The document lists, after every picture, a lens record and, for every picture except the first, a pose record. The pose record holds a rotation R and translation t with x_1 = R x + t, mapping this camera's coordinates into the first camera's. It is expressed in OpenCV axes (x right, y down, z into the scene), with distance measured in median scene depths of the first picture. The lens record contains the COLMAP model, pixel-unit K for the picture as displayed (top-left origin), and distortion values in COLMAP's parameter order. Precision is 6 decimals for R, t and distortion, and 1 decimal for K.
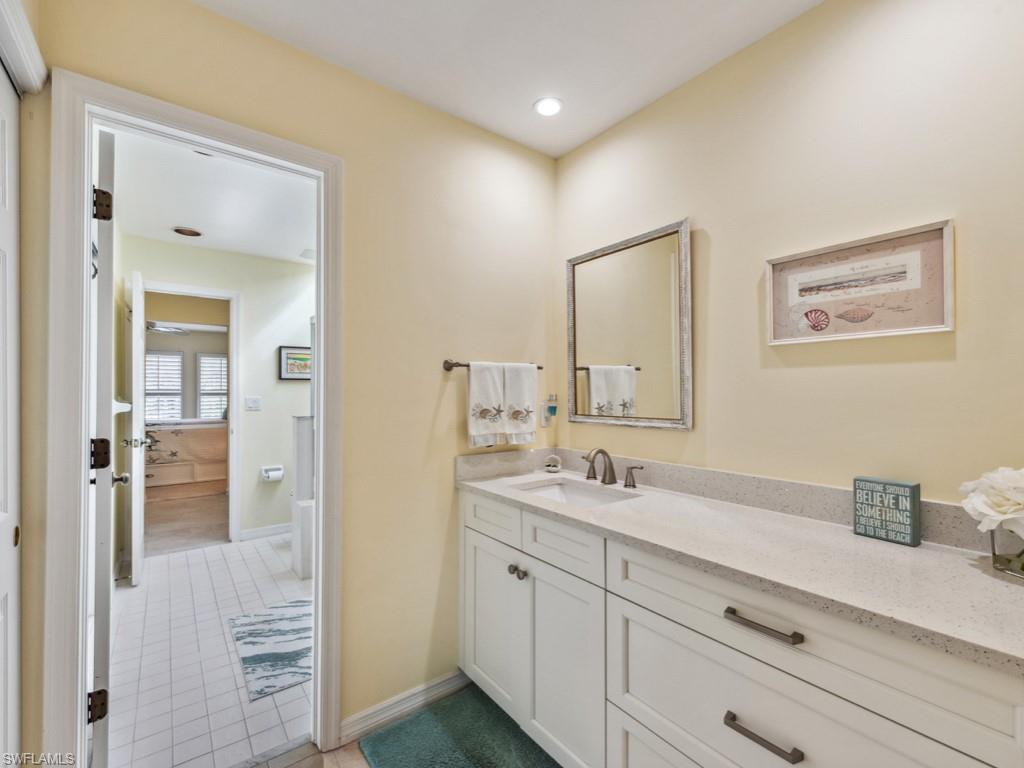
lens RADIAL K [[448.8, 0, 512.6], [0, 448.8, 383.1], [0, 0, 1]] dist [0.011438, -0.002082]
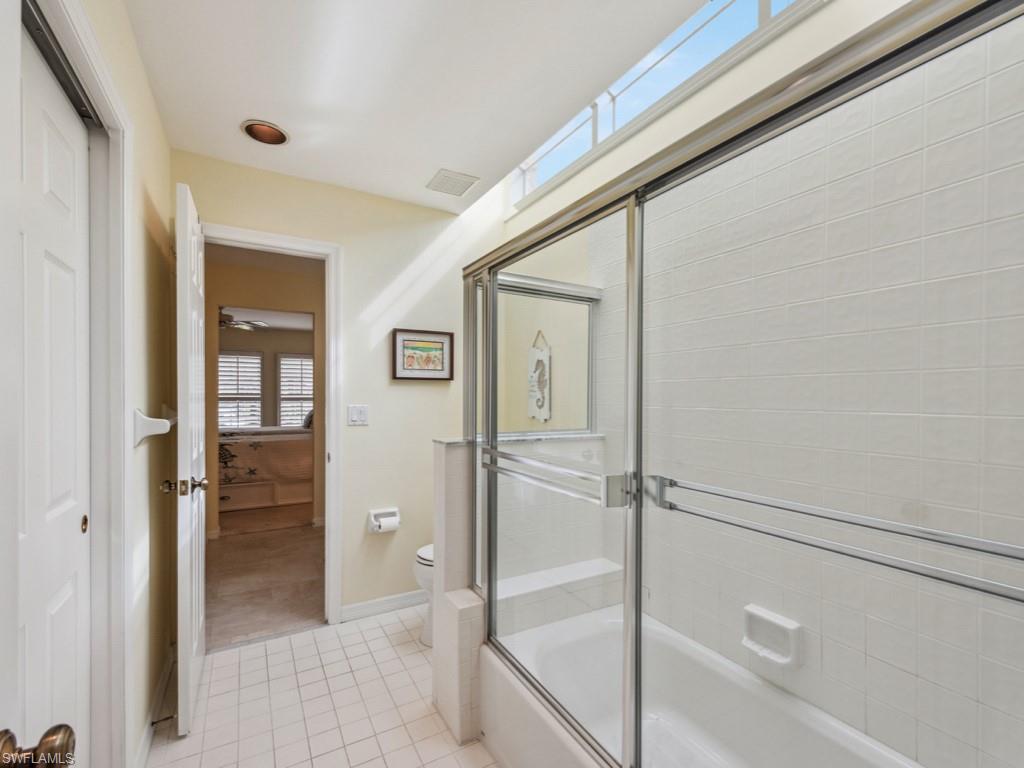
lens RADIAL K [[448.8, 0, 510.9], [0, 448.8, 392.4], [0, 0, 1]] dist [0.011438, -0.002082]
pose [[0.991677, 0.002748, -0.128719, -0.250639], [-0.001625, 0.999960, 0.008824, 0.005364], [0.128738, -0.008541, 0.991642, 0.349264]]
